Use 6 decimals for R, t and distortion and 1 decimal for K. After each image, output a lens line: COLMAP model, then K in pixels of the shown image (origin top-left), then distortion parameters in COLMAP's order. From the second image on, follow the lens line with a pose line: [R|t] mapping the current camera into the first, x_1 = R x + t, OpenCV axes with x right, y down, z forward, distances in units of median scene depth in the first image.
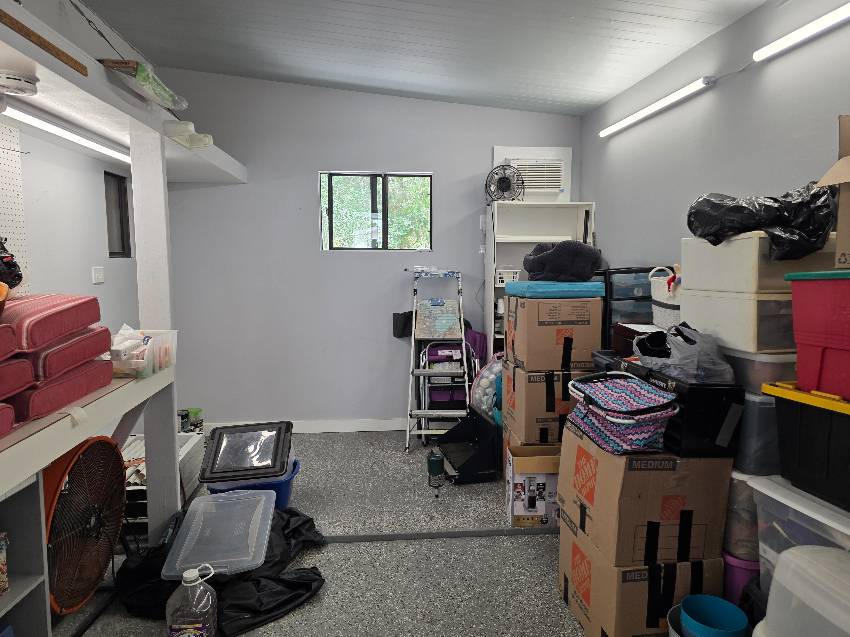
lens RADIAL K [[539.7, 0, 425.0], [0, 539.7, 318.5], [0, 0, 1]] dist [0.015169, -0.004165]
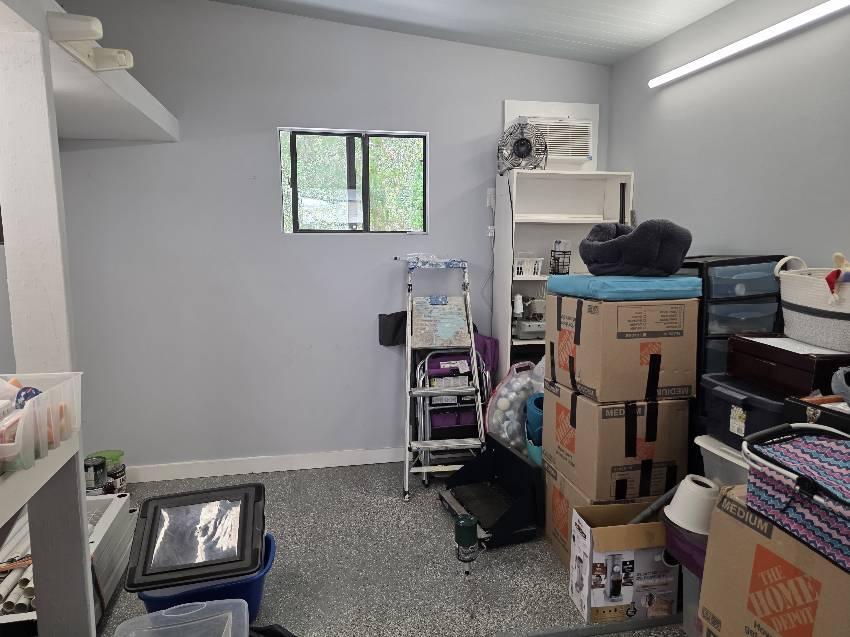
lens RADIAL K [[569.5, 0, 424.7], [0, 569.5, 316.4], [0, 0, 1]] dist [0.010184, -0.000165]
pose [[0.994511, -0.016874, 0.103261, -0.087622], [0.014649, 0.999645, 0.022271, -0.027285], [-0.103600, -0.020636, 0.994405, 0.201800]]
